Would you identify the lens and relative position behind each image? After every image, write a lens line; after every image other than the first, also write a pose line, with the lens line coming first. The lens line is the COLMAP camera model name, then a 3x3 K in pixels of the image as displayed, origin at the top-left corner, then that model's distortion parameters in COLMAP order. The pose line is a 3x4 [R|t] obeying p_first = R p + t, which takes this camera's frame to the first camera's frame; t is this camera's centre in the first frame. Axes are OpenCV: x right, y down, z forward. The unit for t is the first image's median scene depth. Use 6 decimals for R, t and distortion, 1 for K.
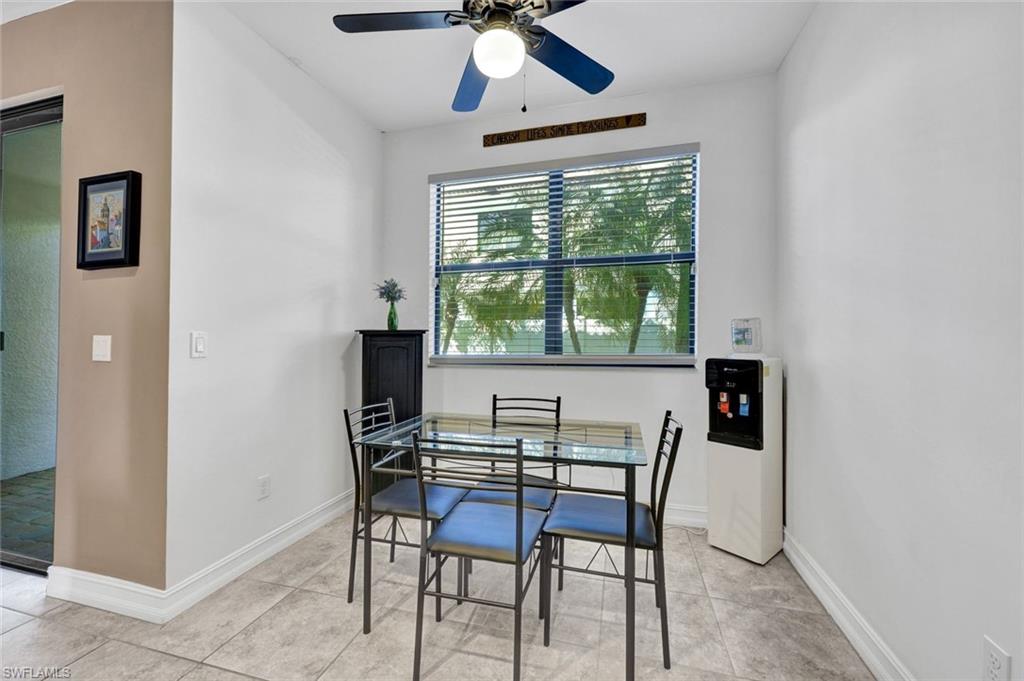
lens RADIAL K [[409.7, 0, 507.2], [0, 409.7, 342.3], [0, 0, 1]] dist [0.004079, -0.001285]
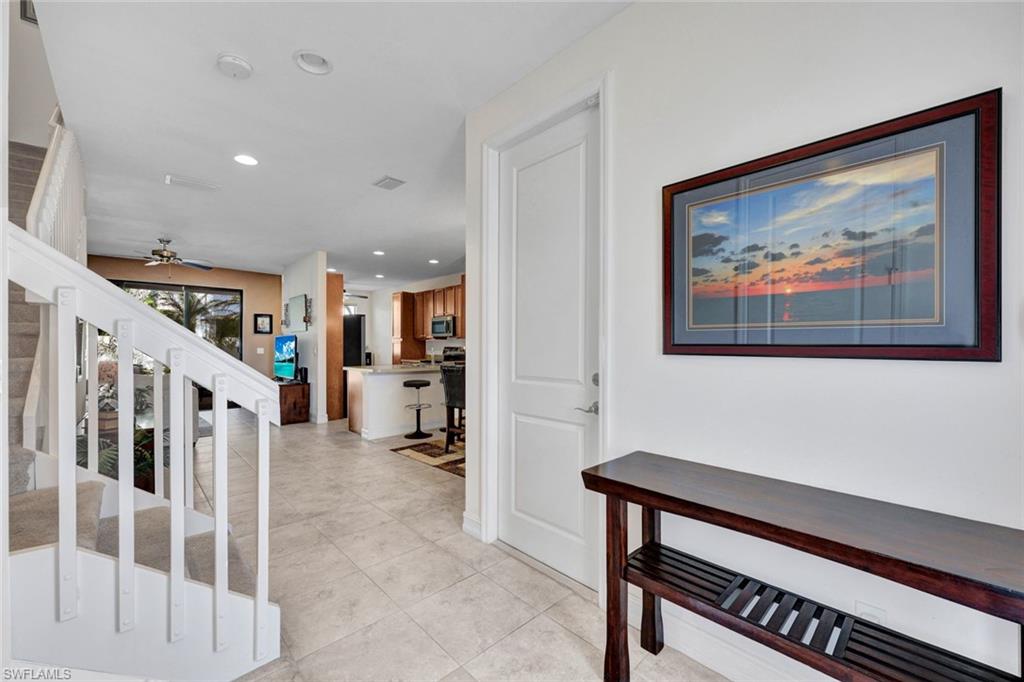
lens RADIAL K [[409.7, 0, 509.6], [0, 409.7, 343.9], [0, 0, 1]] dist [0.004079, -0.001285]
pose [[0.515683, 0.004441, 0.856768, -3.510957], [0.013211, 0.999826, -0.013134, 0.036682], [-0.856678, 0.018092, 0.515535, -3.821707]]
